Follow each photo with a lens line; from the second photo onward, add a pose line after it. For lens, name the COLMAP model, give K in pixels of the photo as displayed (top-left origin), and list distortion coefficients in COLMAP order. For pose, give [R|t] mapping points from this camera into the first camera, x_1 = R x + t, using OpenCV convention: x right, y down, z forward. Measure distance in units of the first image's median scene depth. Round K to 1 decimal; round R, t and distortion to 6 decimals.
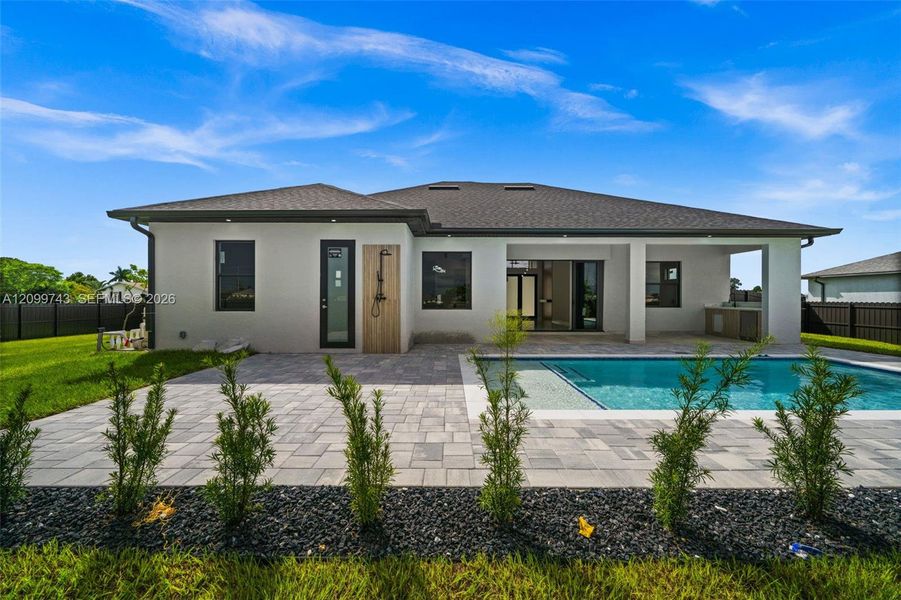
lens RADIAL K [[360.2, 0, 450.5], [0, 360.2, 300.0], [0, 0, 1]] dist [-0.001281, 0.000120]
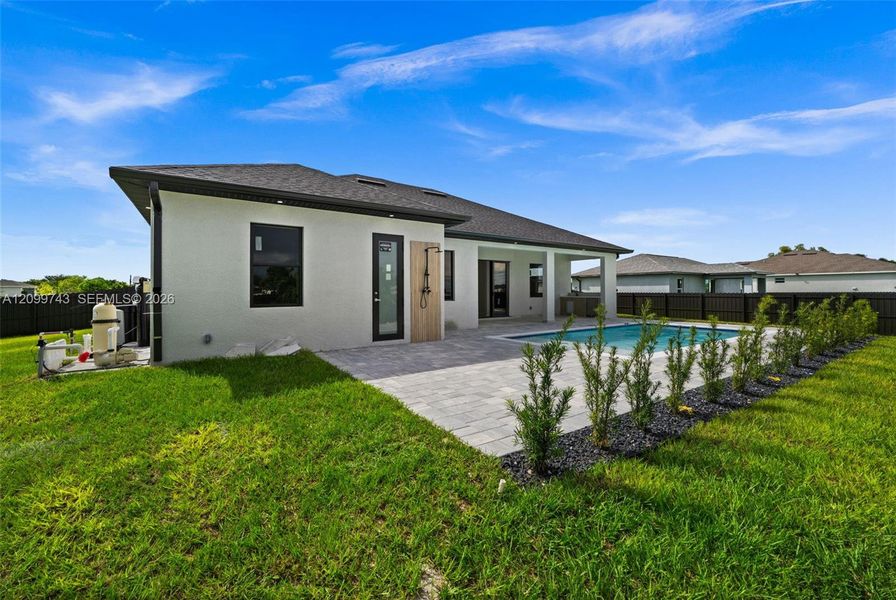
lens RADIAL K [[358.2, 0, 448.0], [0, 358.2, 300.0], [0, 0, 1]] dist [-0.001281, 0.000120]
pose [[0.833745, -0.018372, 0.551844, -0.729972], [0.008266, 0.999750, 0.020795, 0.000015], [-0.552088, -0.012776, 0.833688, 0.055768]]
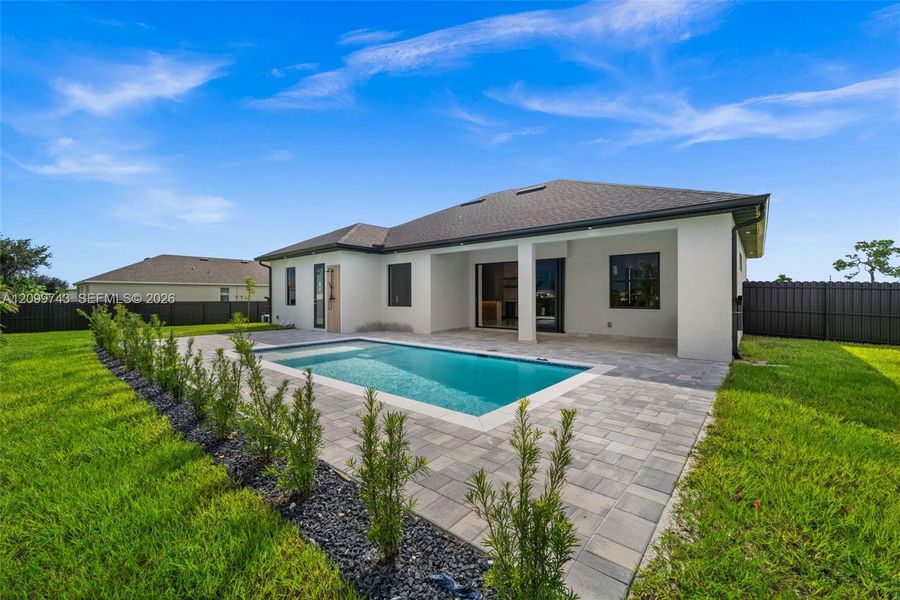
lens RADIAL K [[359.8, 0, 450.0], [0, 359.8, 300.0], [0, 0, 1]] dist [-0.001281, 0.000120]
pose [[0.756973, 0.003058, -0.653439, 1.239081], [0.000352, 0.999987, 0.005087, -0.005412], [0.653446, -0.004081, 0.756962, 0.124428]]
